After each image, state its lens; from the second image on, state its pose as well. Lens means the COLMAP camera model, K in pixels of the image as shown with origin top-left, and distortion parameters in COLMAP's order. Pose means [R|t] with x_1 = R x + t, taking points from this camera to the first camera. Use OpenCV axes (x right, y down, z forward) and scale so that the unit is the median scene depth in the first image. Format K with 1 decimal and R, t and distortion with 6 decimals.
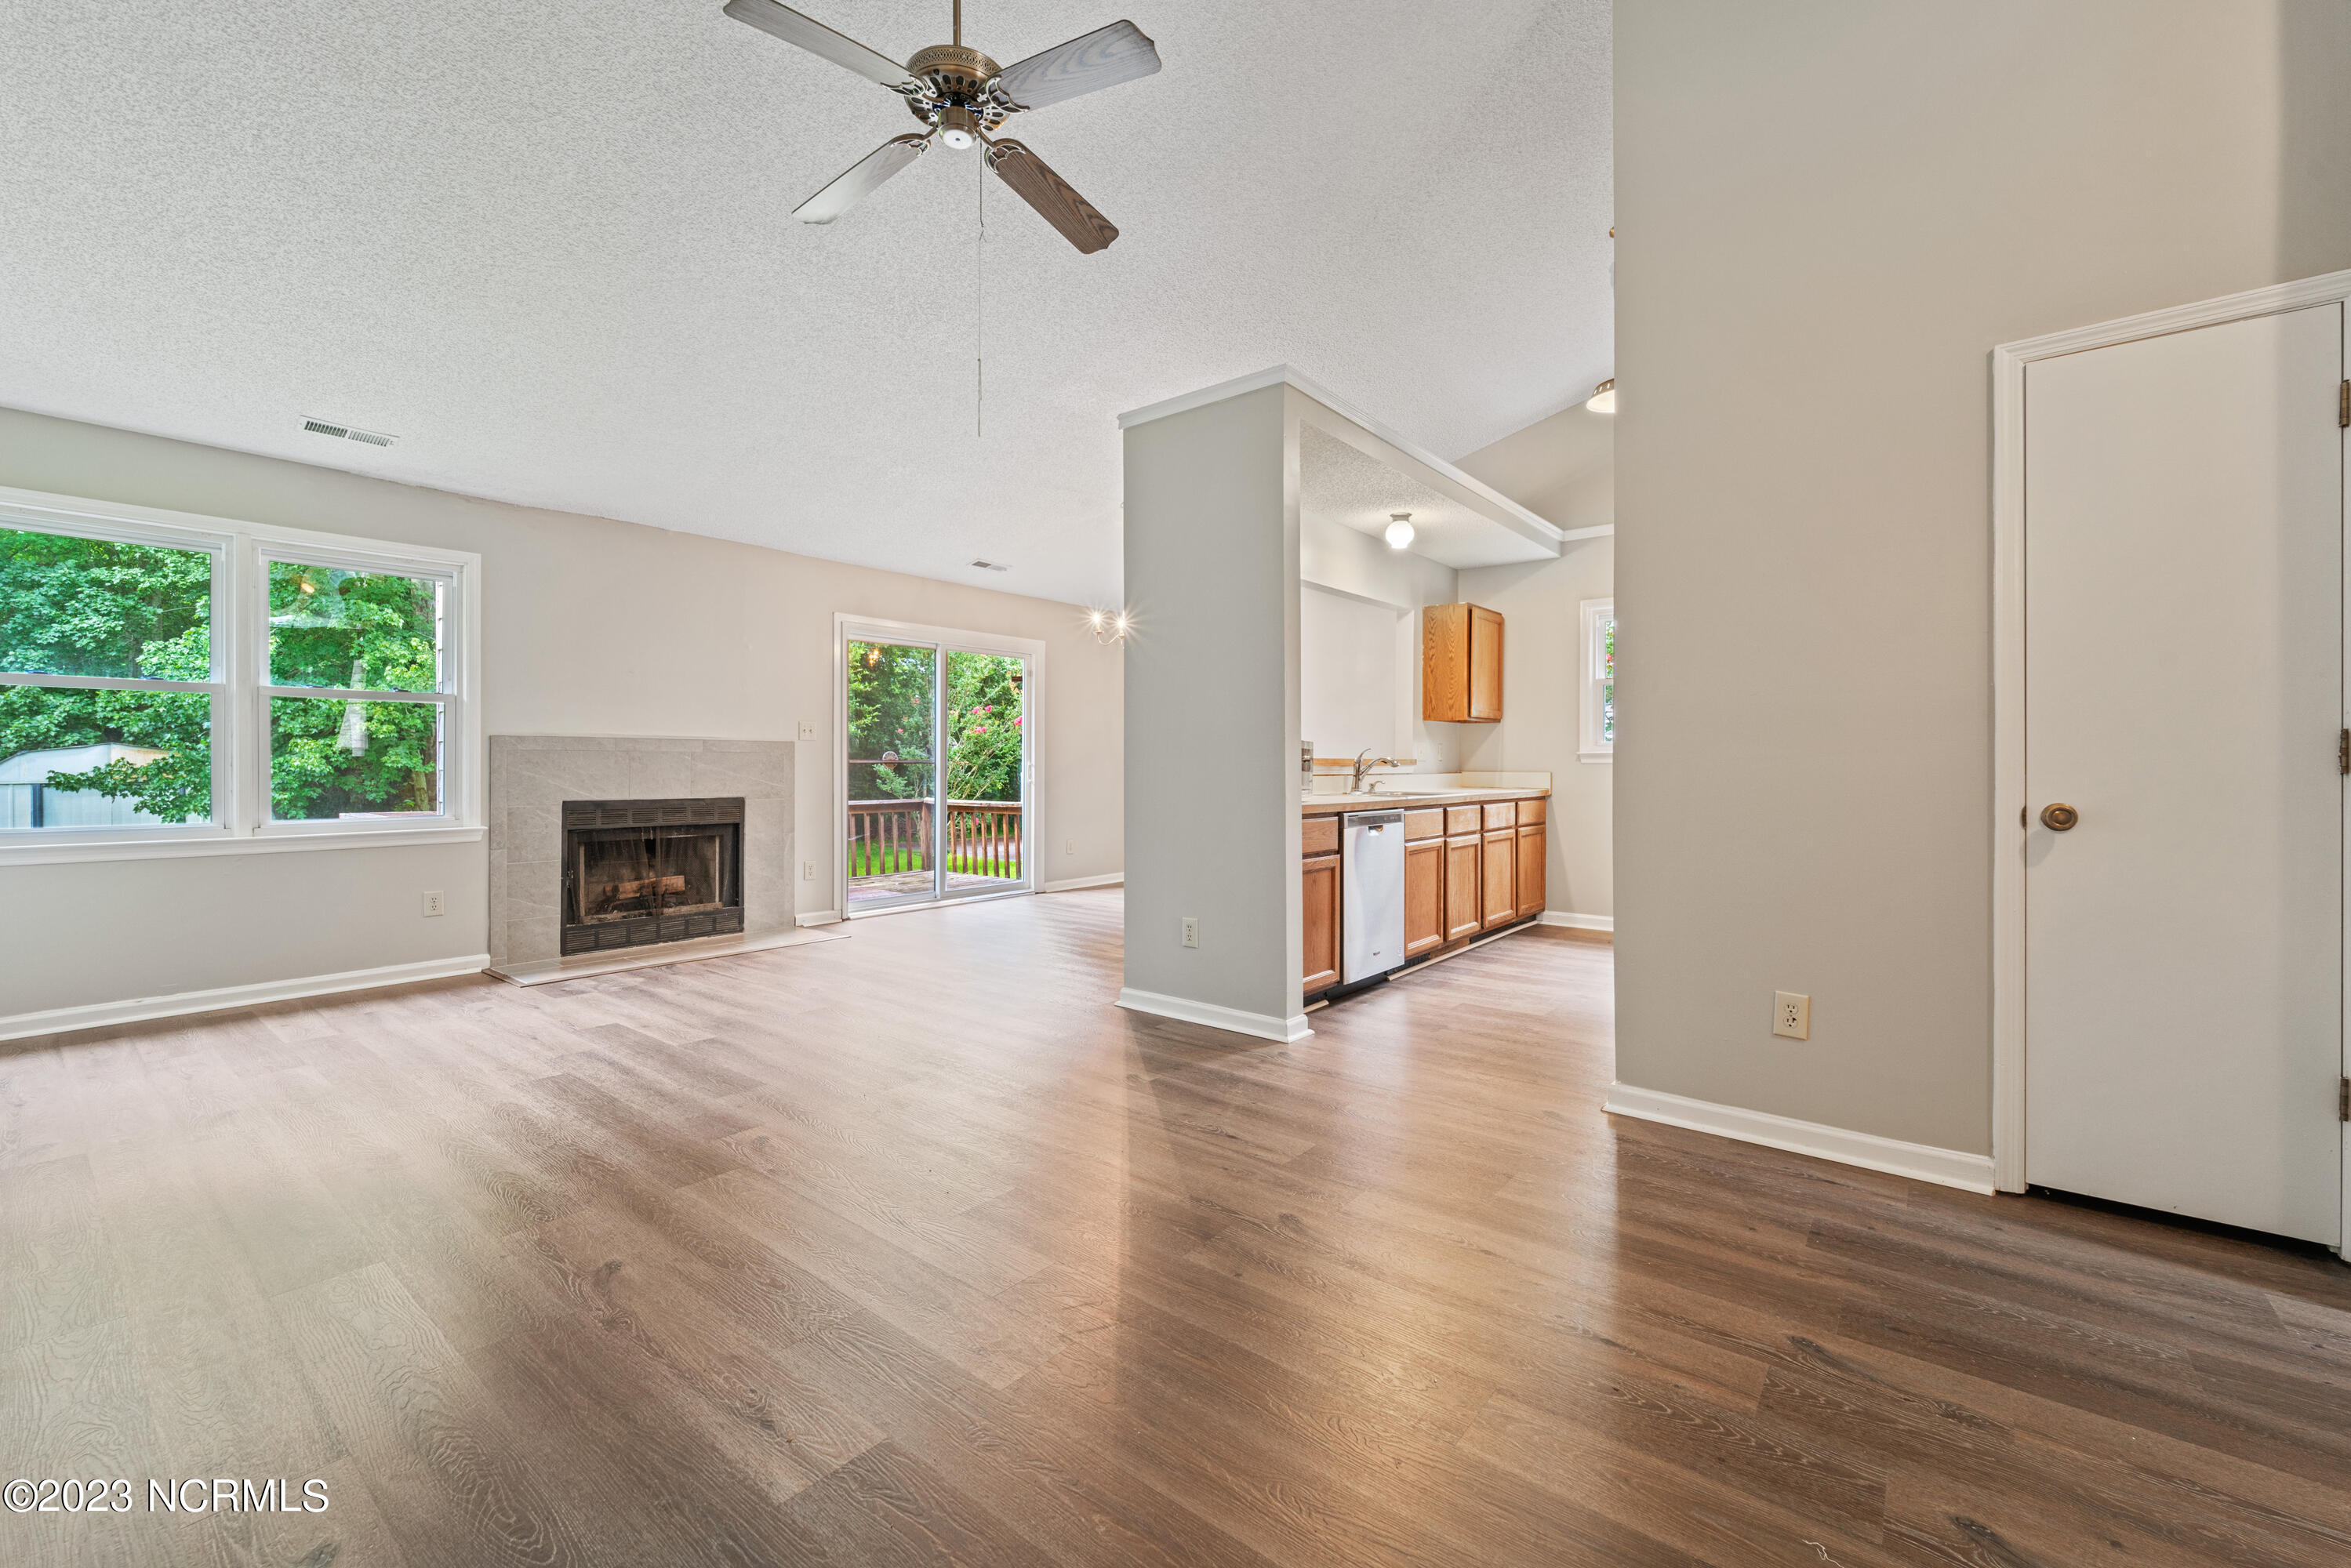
lens RADIAL K [[956.7, 0, 1170.2], [0, 956.7, 769.0], [0, 0, 1]] dist [0.004014, -0.000038]
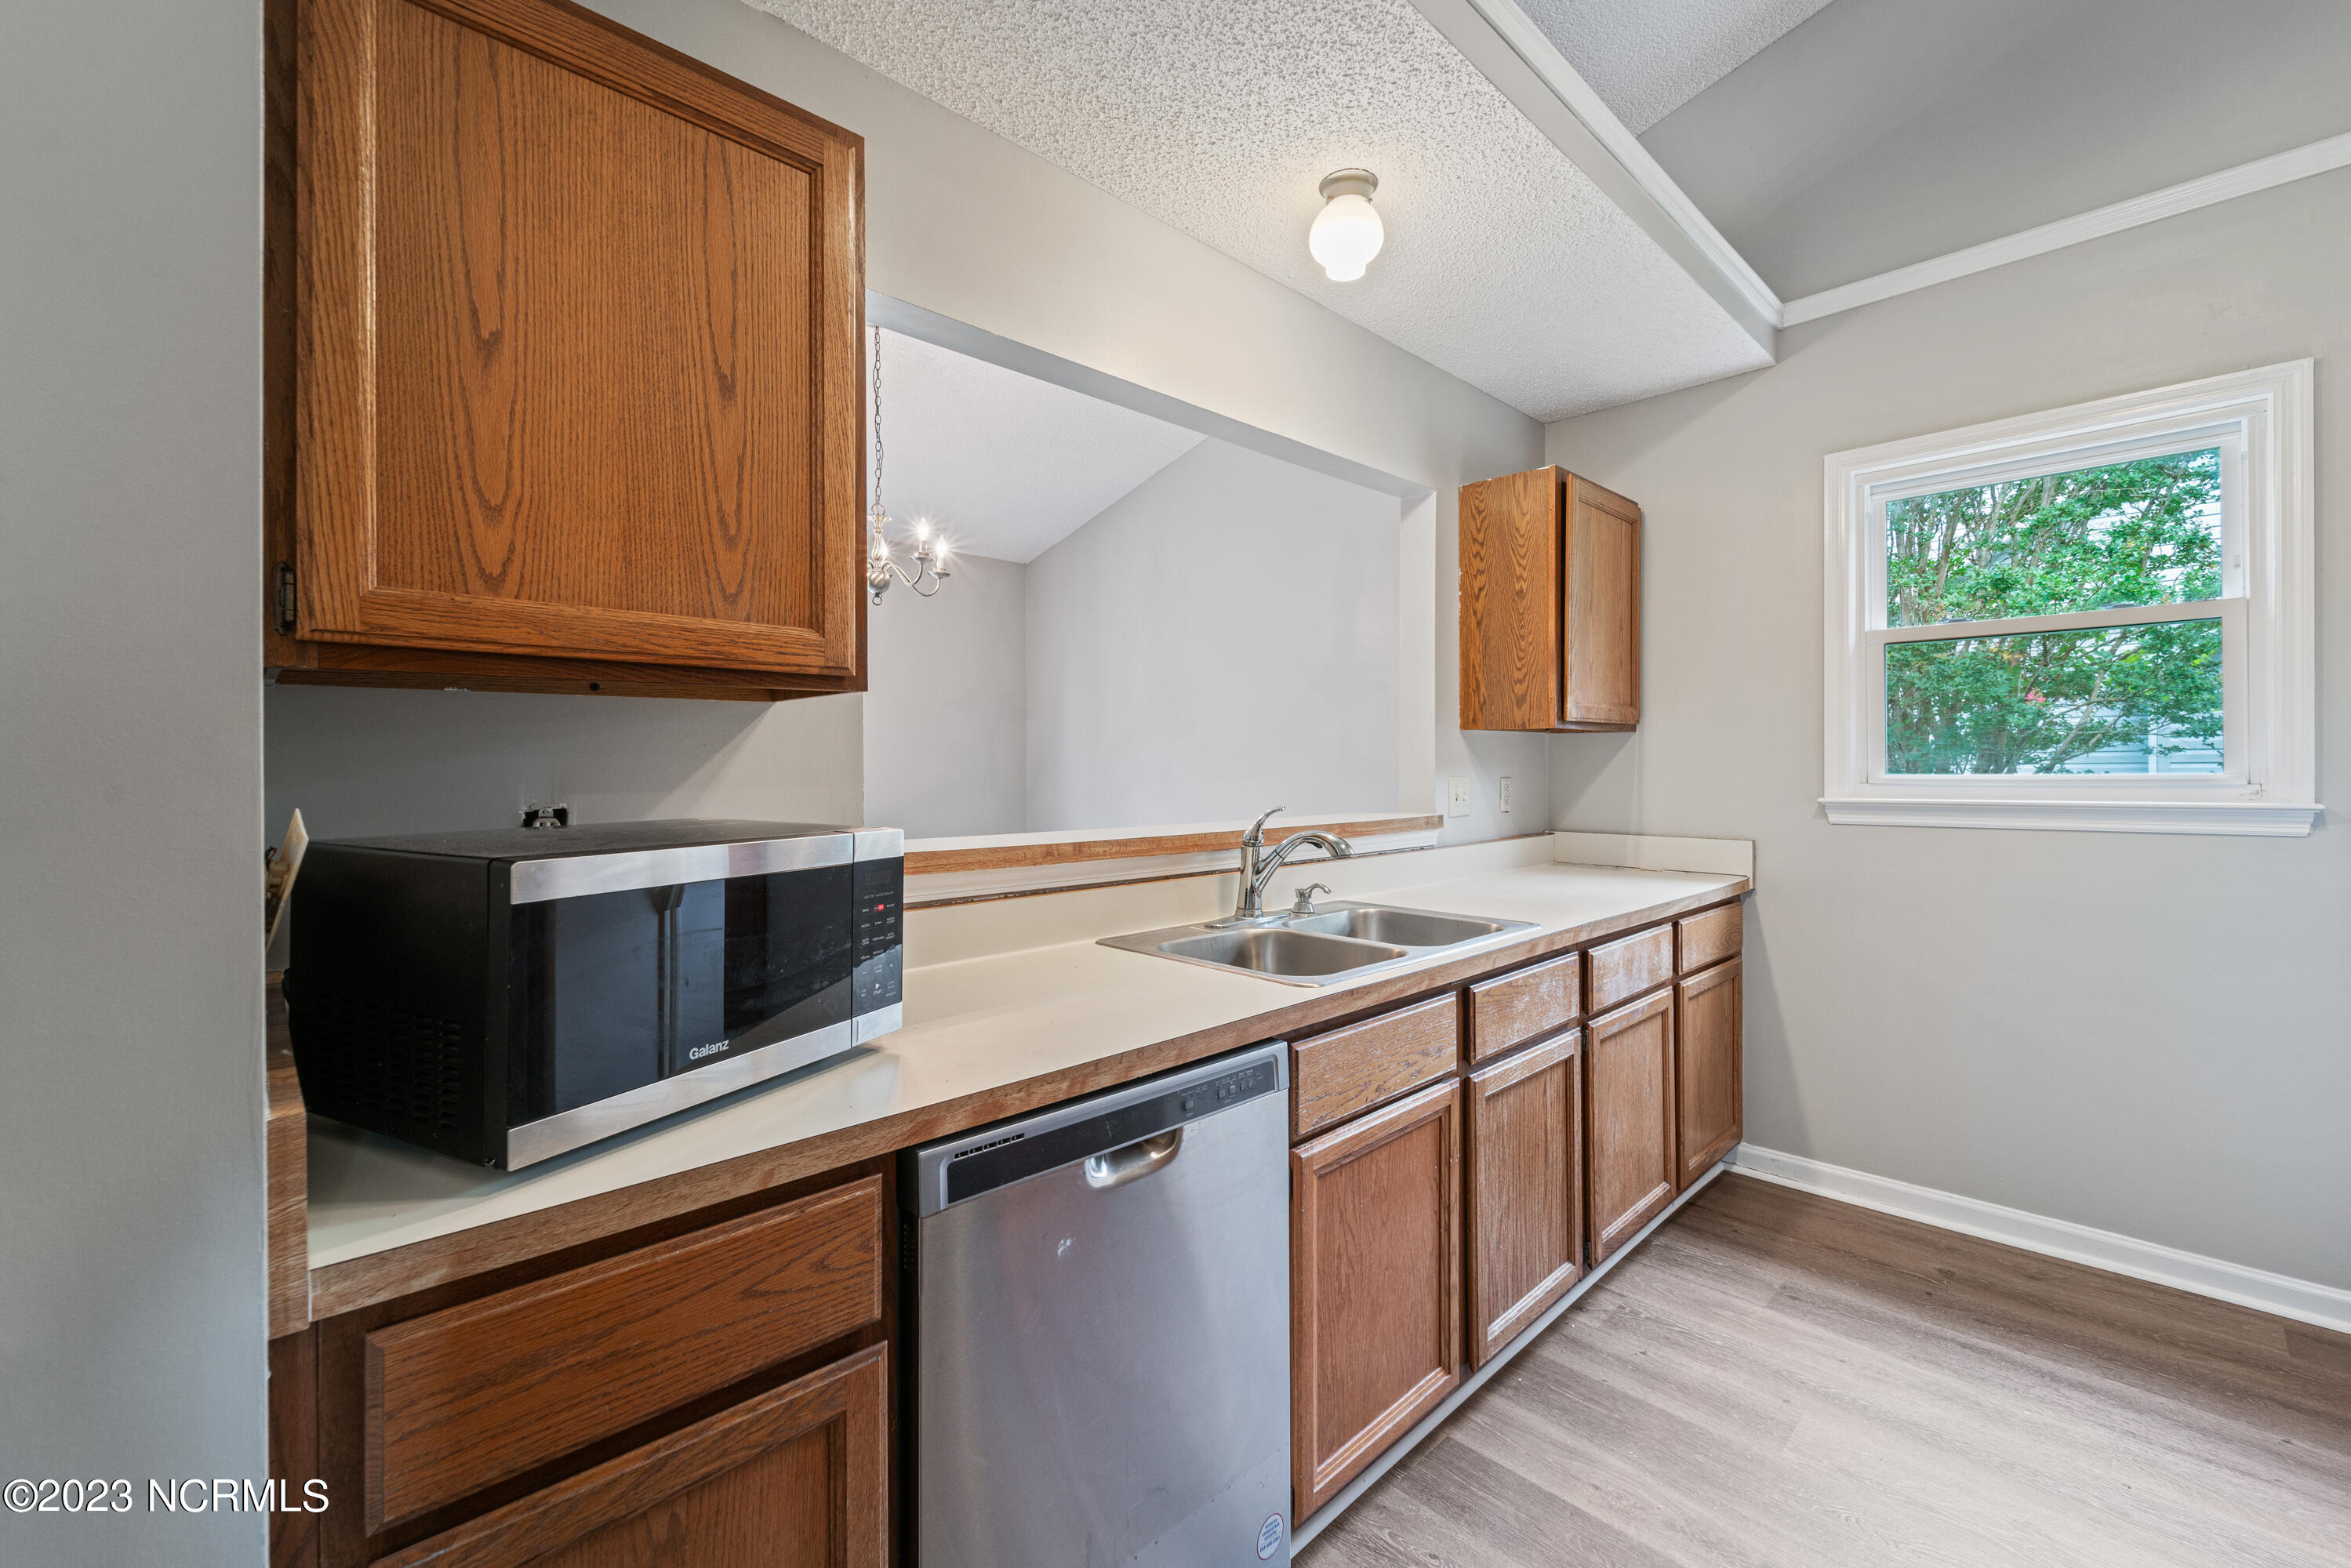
lens RADIAL K [[956.7, 0, 1167.3], [0, 956.7, 773.3], [0, 0, 1]] dist [0.004014, -0.000038]
pose [[0.991972, -0.005622, -0.126335, 0.187350], [0.006116, 0.999975, 0.003523, -0.032942], [0.126312, -0.004268, 0.991981, 0.536685]]
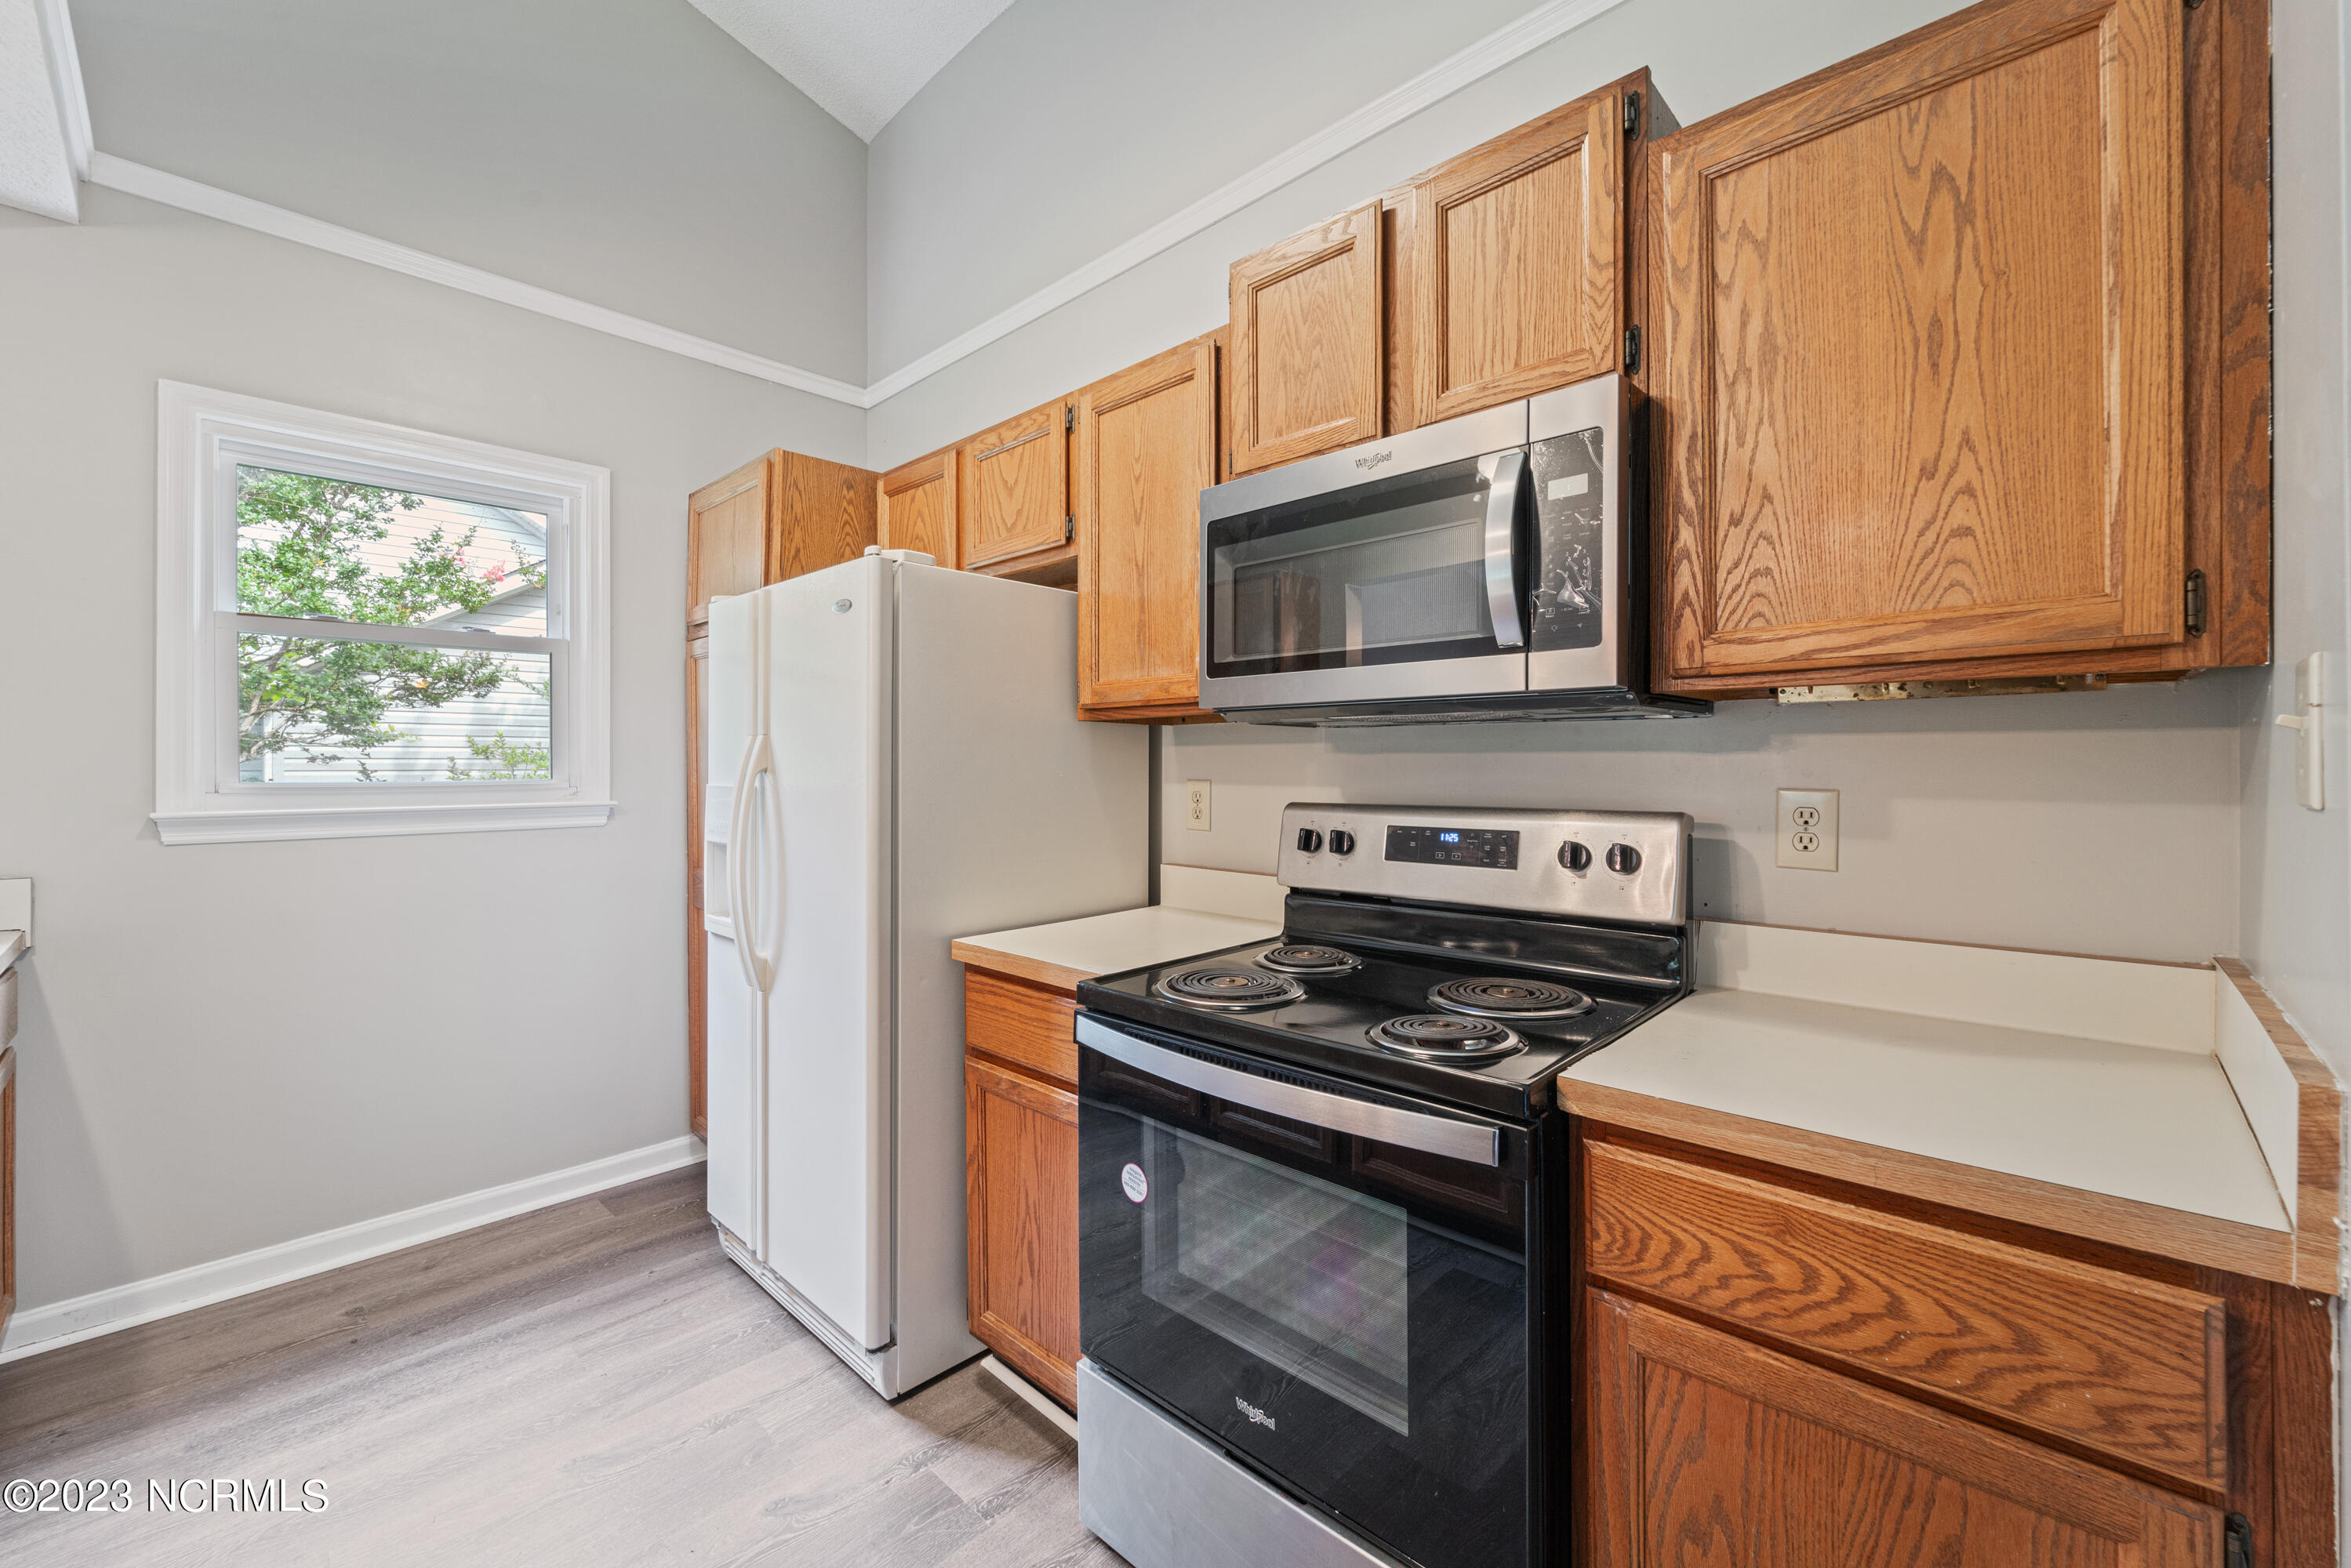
lens RADIAL K [[956.7, 0, 1159.0], [0, 956.7, 776.3], [0, 0, 1]] dist [0.004014, -0.000038]
pose [[0.105208, -0.008114, 0.994417, 0.123079], [0.003753, 0.999963, 0.007763, -0.032699], [-0.994443, 0.002915, 0.105235, 0.615443]]
